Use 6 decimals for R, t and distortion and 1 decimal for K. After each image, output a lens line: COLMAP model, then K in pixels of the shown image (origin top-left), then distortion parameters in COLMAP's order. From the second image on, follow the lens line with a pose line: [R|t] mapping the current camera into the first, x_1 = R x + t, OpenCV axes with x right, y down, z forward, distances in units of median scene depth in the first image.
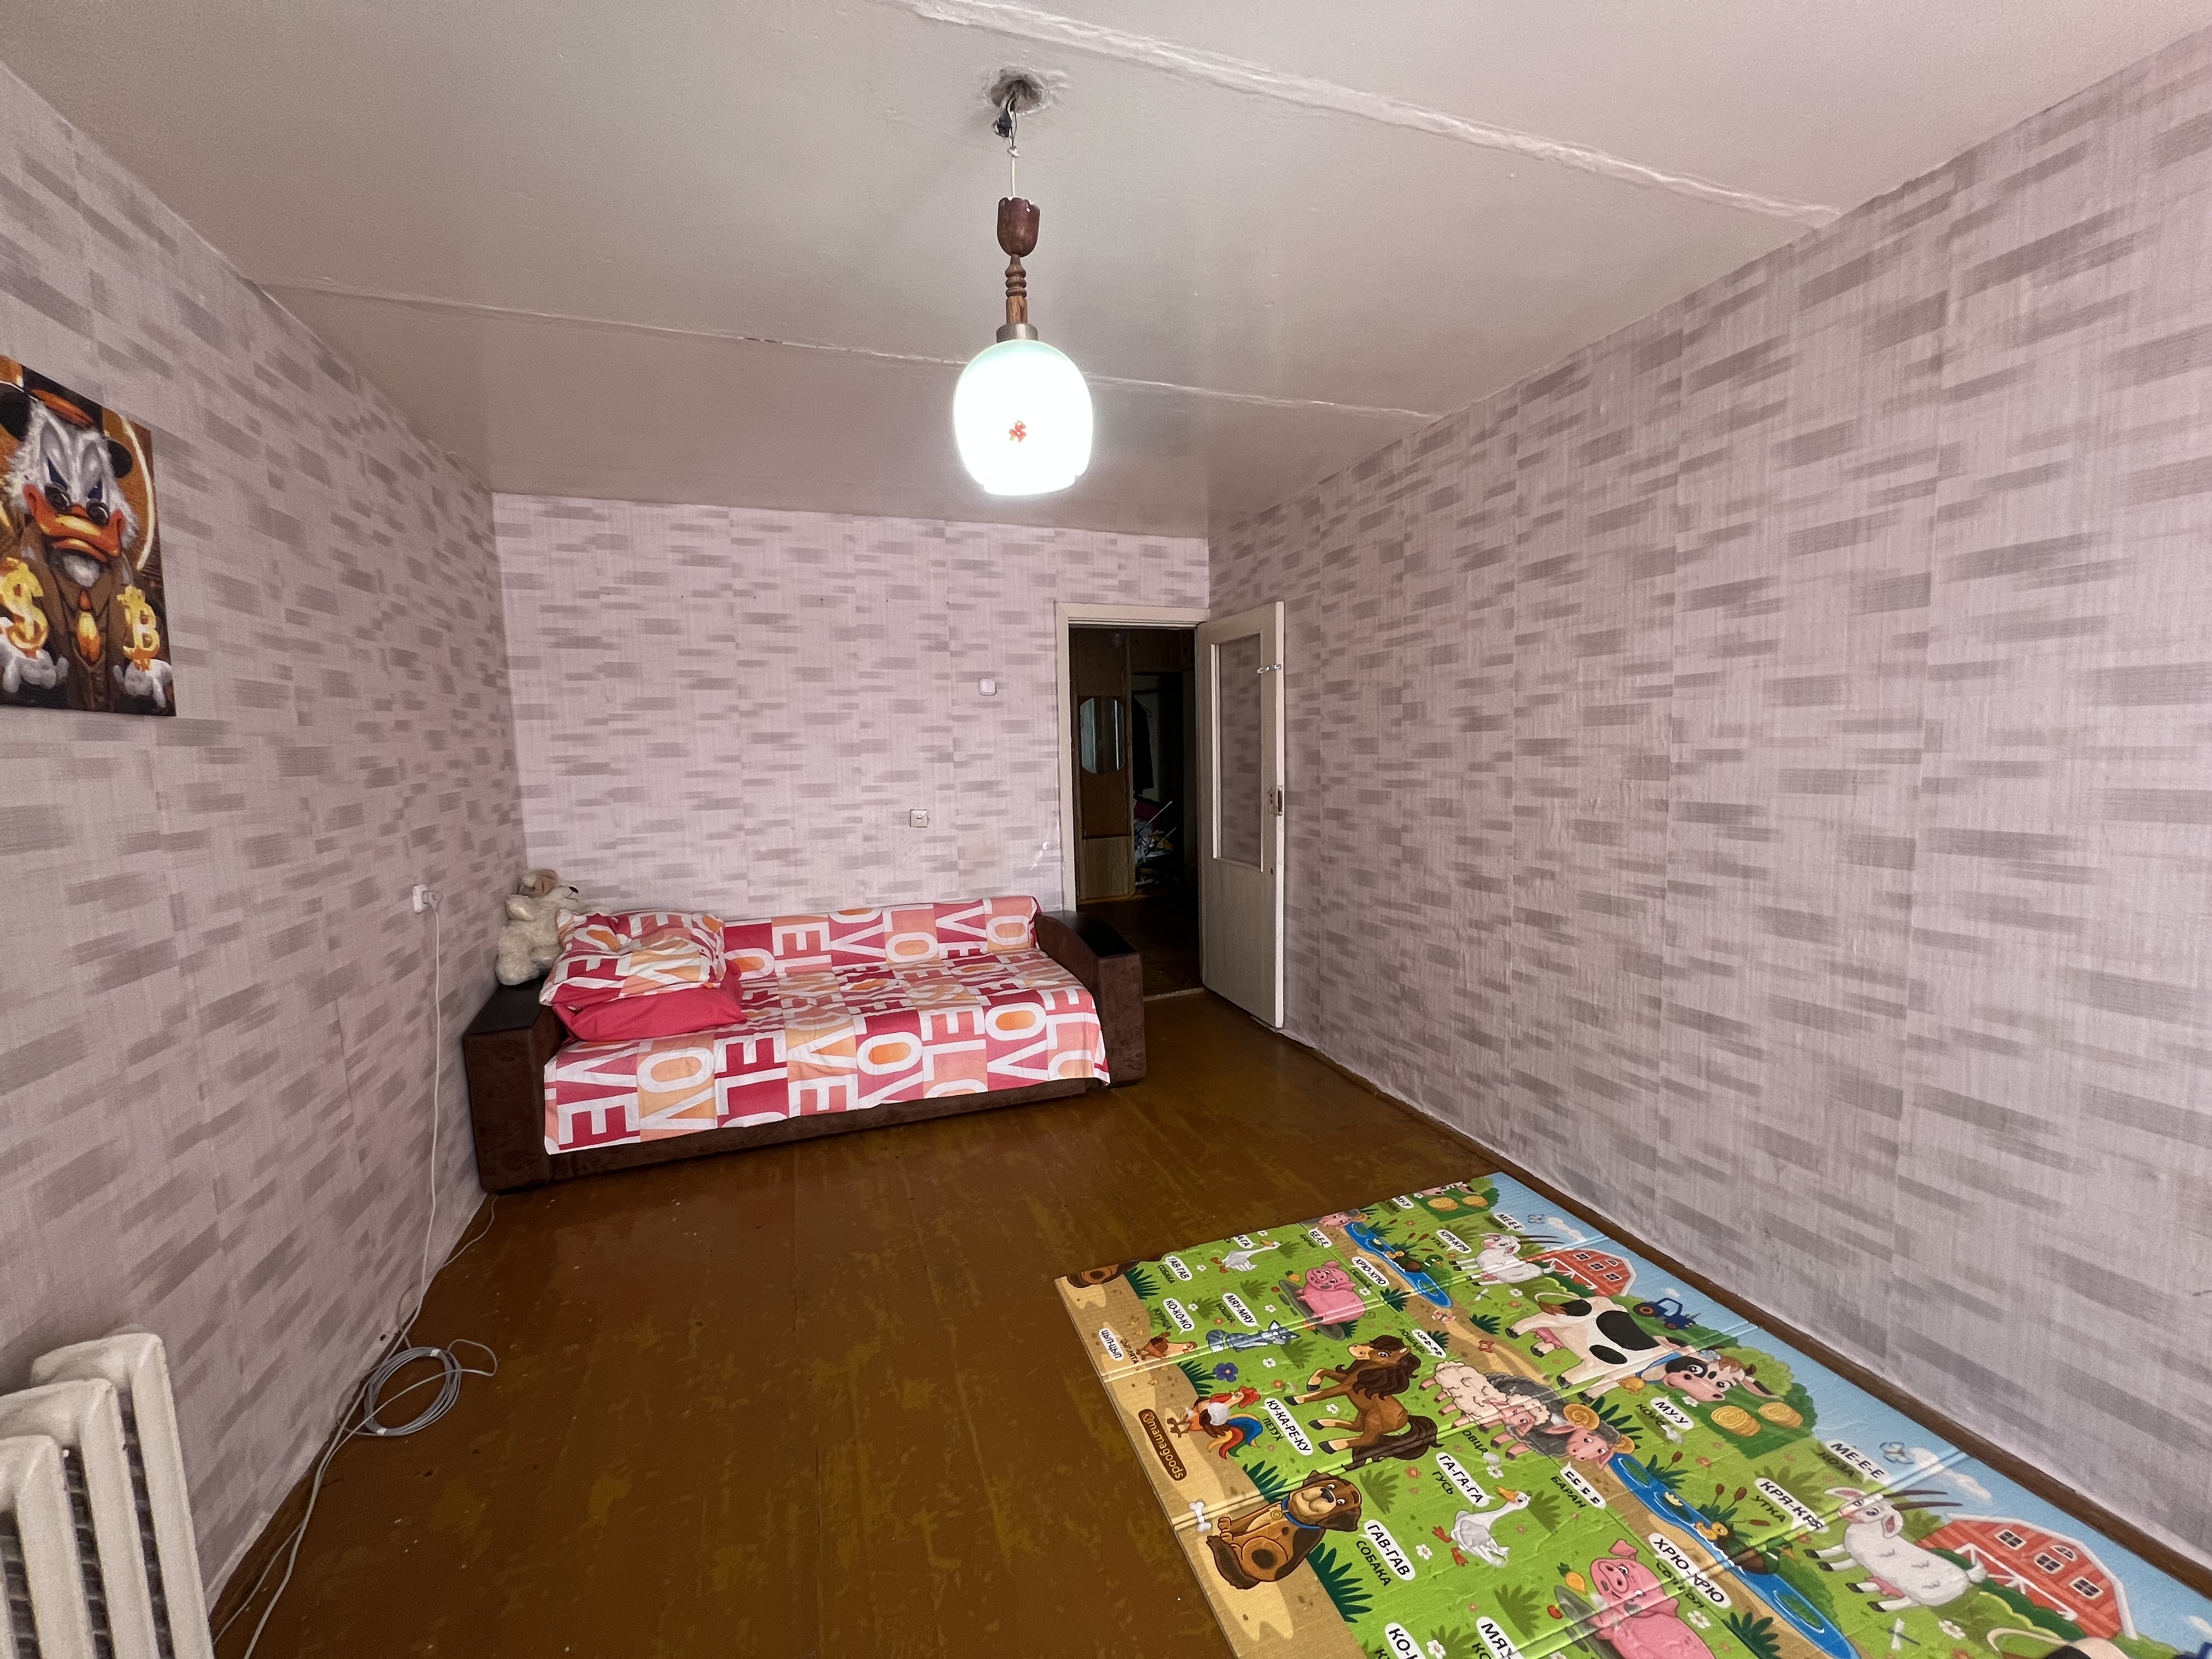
lens RADIAL K [[878.3, 0, 1106.0], [0, 878.3, 829.5], [0, 0, 1]] dist [-0.002418, -0.000205]
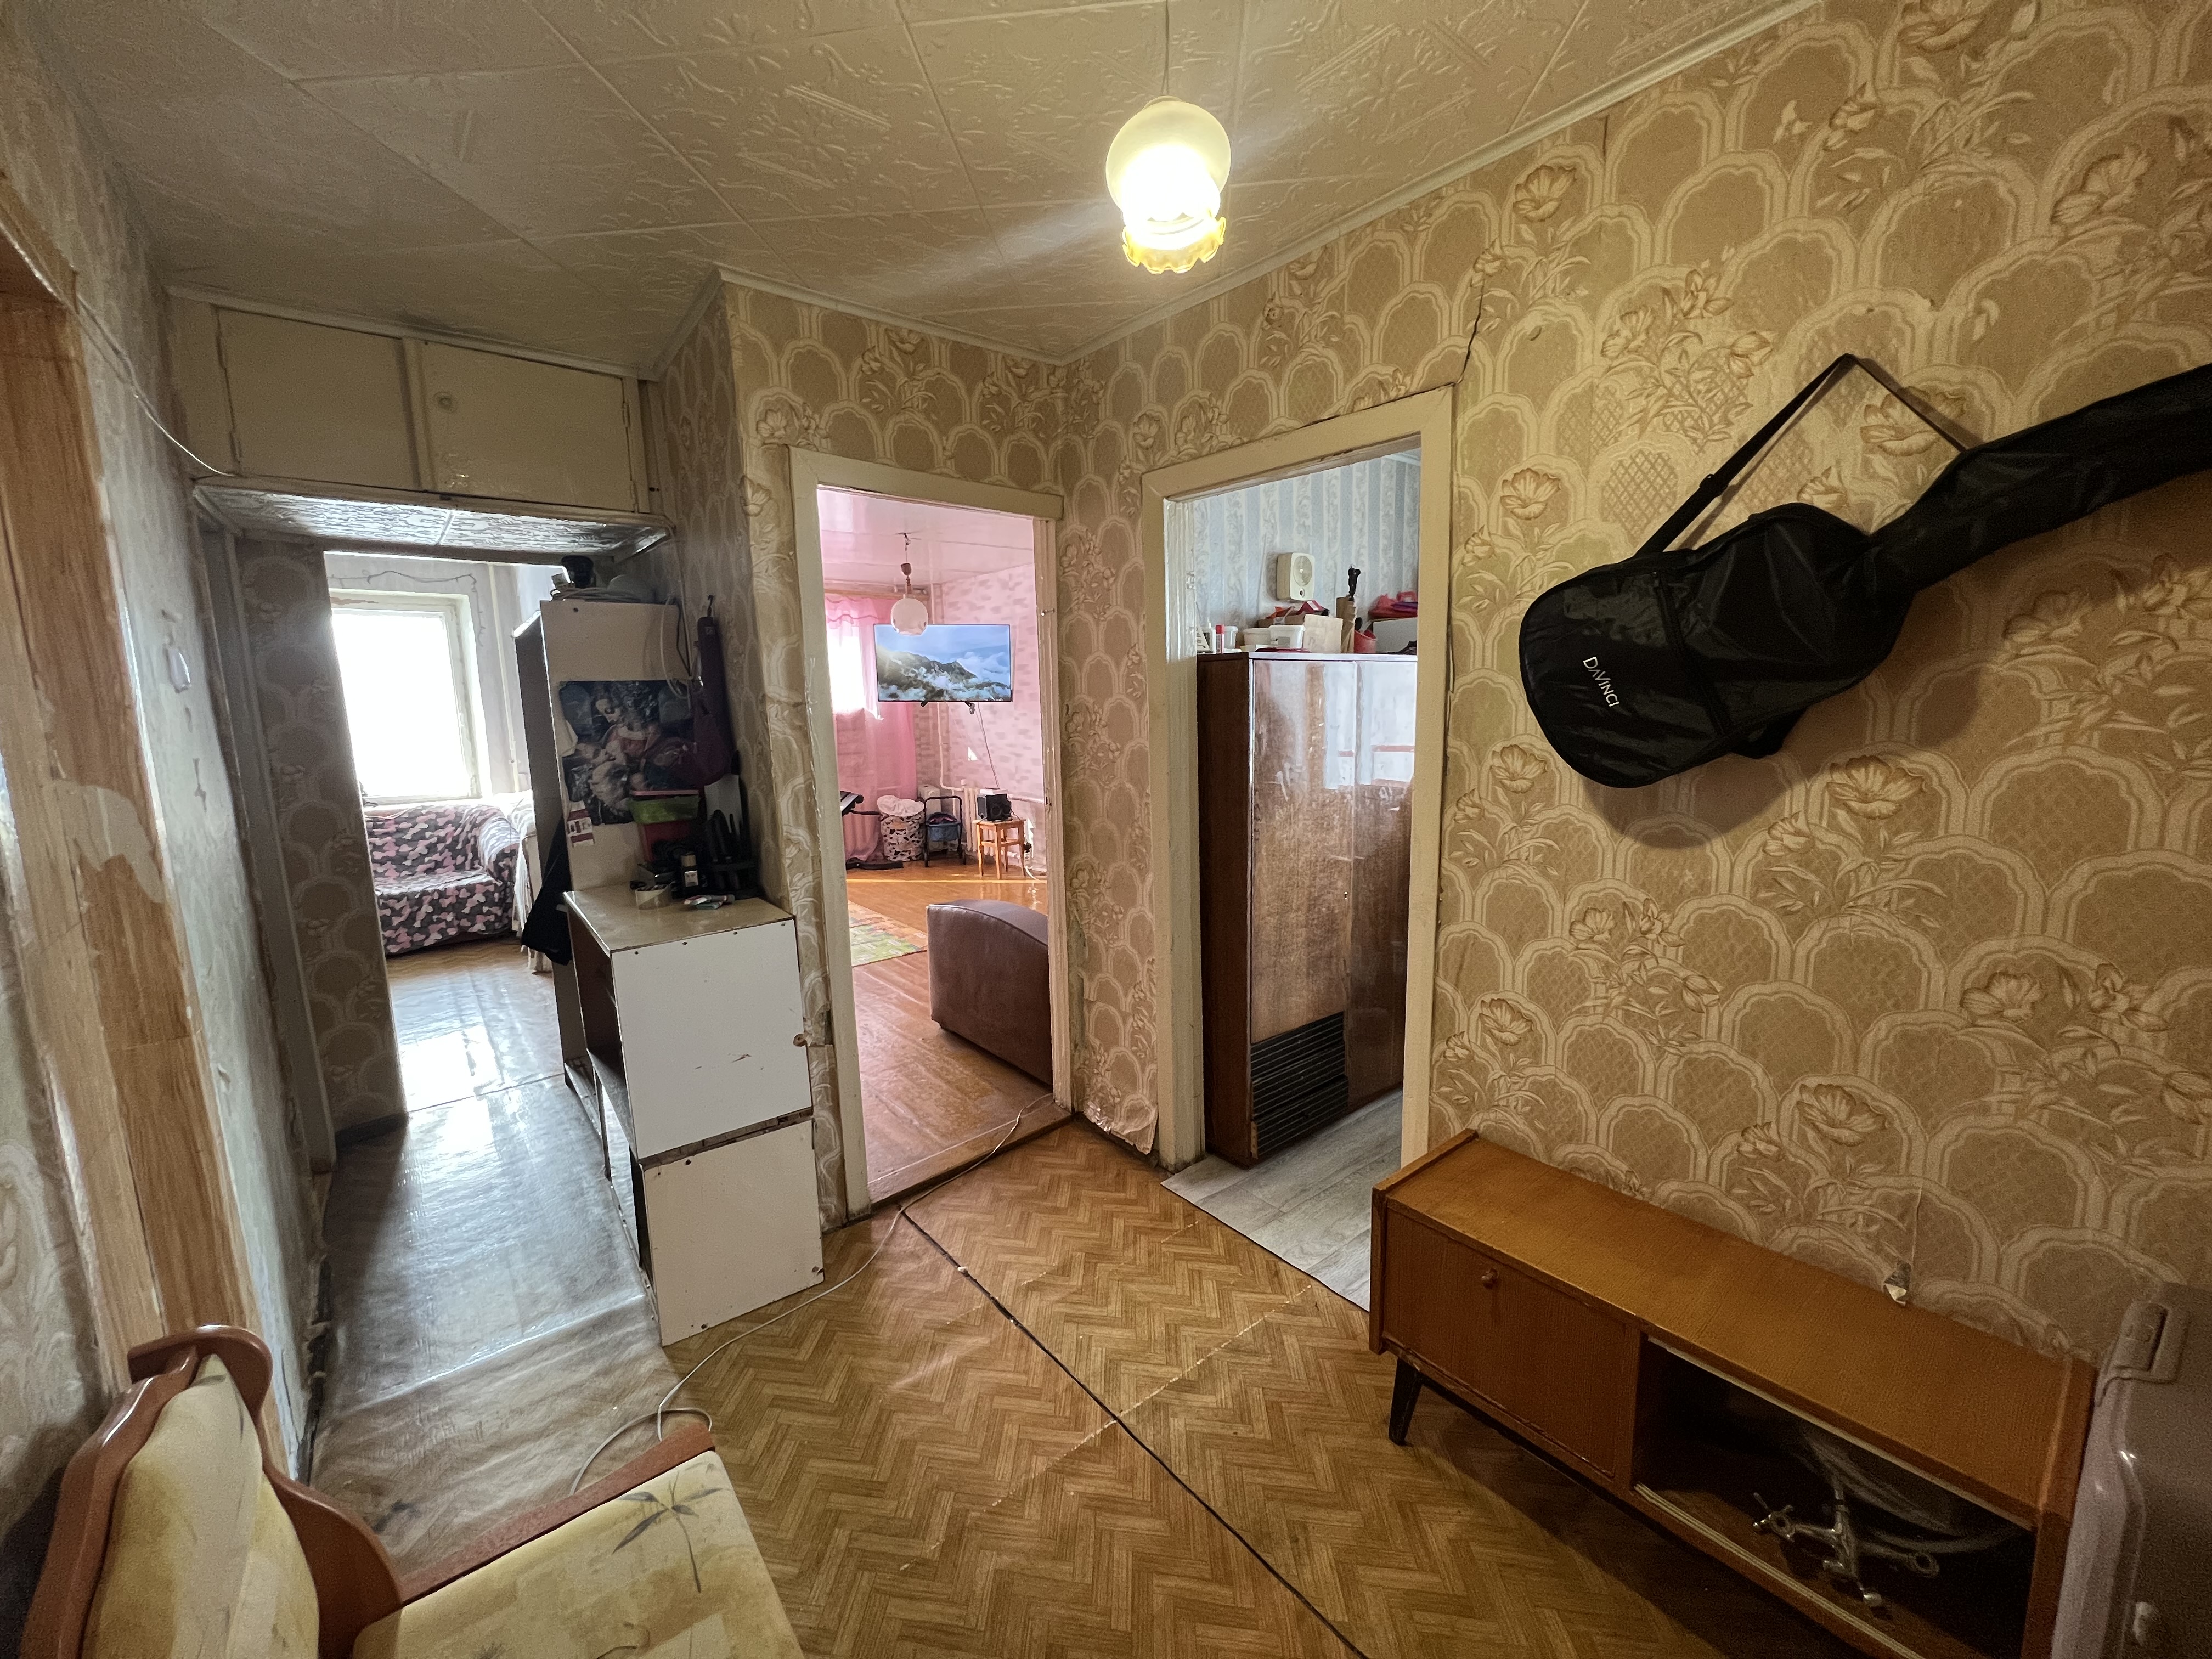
lens RADIAL K [[878.3, 0, 1106.0], [0, 878.3, 829.5], [0, 0, 1]] dist [-0.002418, -0.000205]
pose [[-0.943326, 0.099593, -0.316572, 0.401371], [0.015856, 0.966345, 0.256761, -0.535160], [0.331490, 0.237190, -0.913157, 5.004755]]
